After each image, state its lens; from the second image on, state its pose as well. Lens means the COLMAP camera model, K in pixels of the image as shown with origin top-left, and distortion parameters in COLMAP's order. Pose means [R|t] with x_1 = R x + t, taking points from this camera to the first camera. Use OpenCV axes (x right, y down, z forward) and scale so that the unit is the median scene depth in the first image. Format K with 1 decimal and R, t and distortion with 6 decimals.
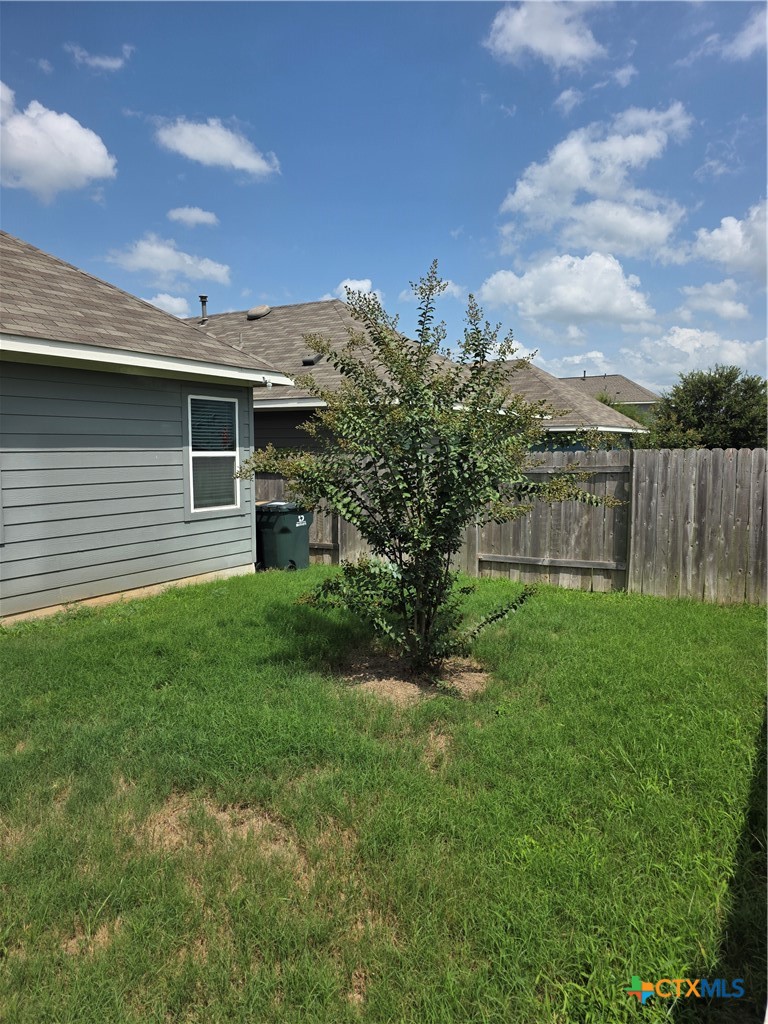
lens RADIAL K [[705.9, 0, 384.0], [0, 705.9, 512.0], [0, 0, 1]] dist [0.085597, -0.040676]
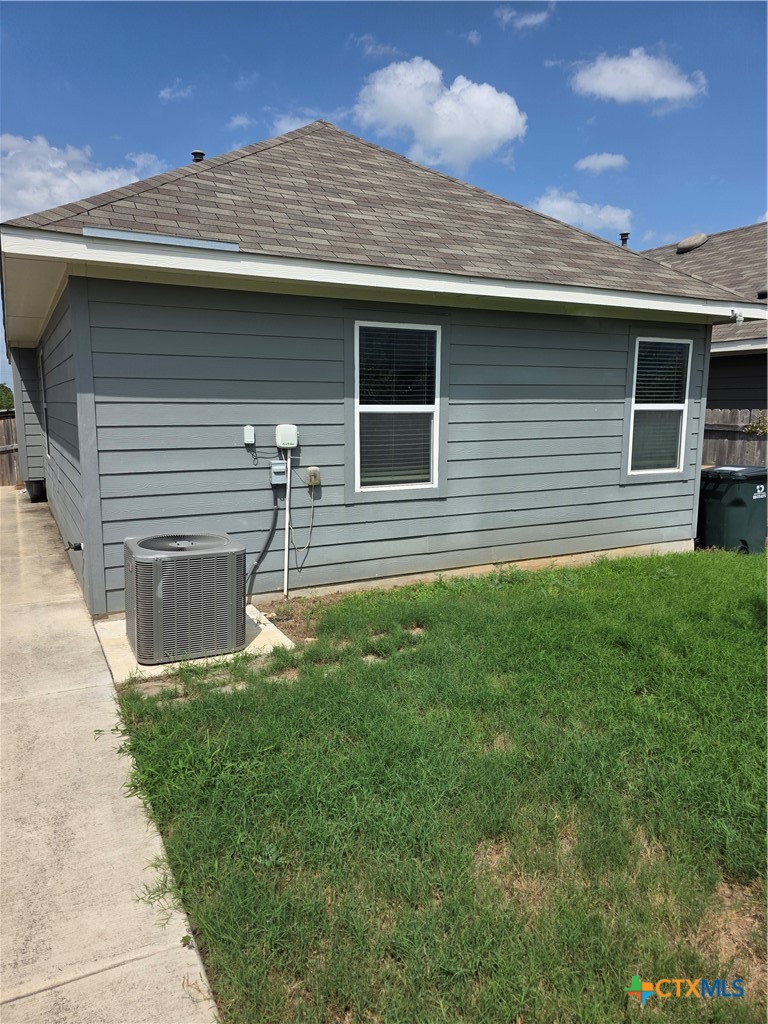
lens RADIAL K [[694.8, 0, 365.0], [0, 694.8, 515.3], [0, 0, 1]] dist [0.074396, -0.072916]
pose [[0.858794, 0.086524, -0.504961, -0.101851], [-0.054731, 0.995490, 0.077492, 0.001264], [0.509389, -0.038913, 0.859656, 0.091391]]
